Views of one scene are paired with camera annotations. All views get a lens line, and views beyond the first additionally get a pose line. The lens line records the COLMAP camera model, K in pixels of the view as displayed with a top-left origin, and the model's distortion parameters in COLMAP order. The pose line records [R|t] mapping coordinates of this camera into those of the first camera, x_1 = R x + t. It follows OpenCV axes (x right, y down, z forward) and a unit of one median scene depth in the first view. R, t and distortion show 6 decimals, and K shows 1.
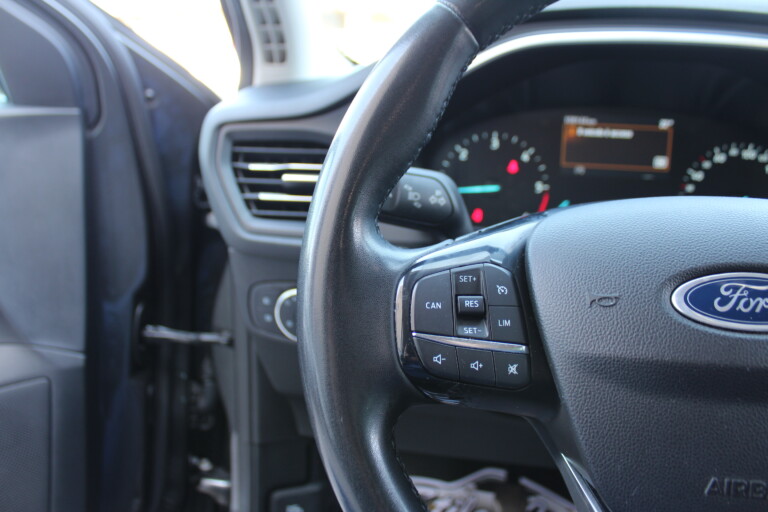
lens RADIAL K [[601.3, 0, 384.0], [0, 601.3, 256.0], [0, 0, 1]] dist [-0.179328, 0.123328]
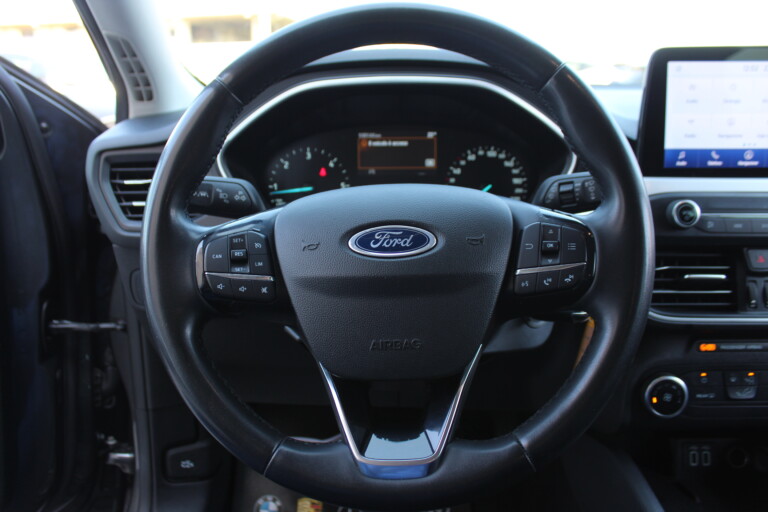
lens RADIAL K [[601.3, 0, 384.0], [0, 601.3, 256.0], [0, 0, 1]] dist [-0.179328, 0.123328]
pose [[0.988202, -0.059693, 0.141048, 0.159644], [0.061457, 0.998076, -0.008175, 0.063055], [-0.140288, 0.016746, 0.989969, -0.382887]]
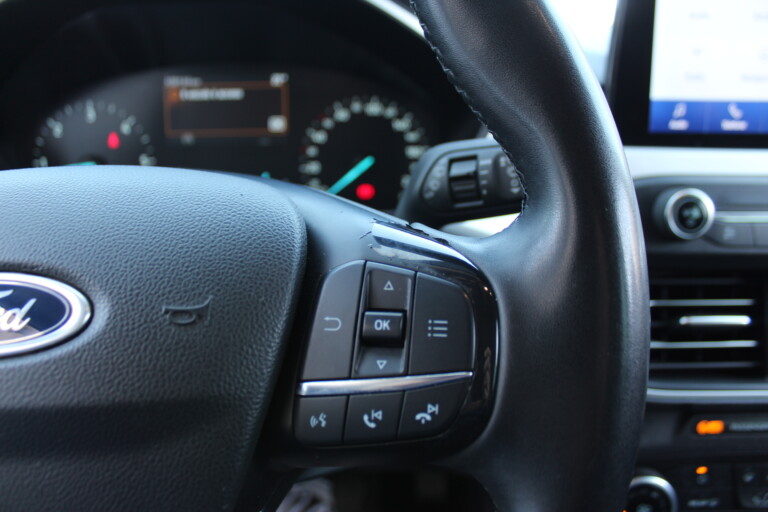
lens RADIAL K [[601.3, 0, 384.0], [0, 601.3, 256.0], [0, 0, 1]] dist [-0.179328, 0.123328]
pose [[0.977346, -0.071496, 0.199204, 0.447582], [0.062811, 0.996793, 0.049586, 0.001856], [-0.202110, -0.035951, 0.978703, 0.090028]]
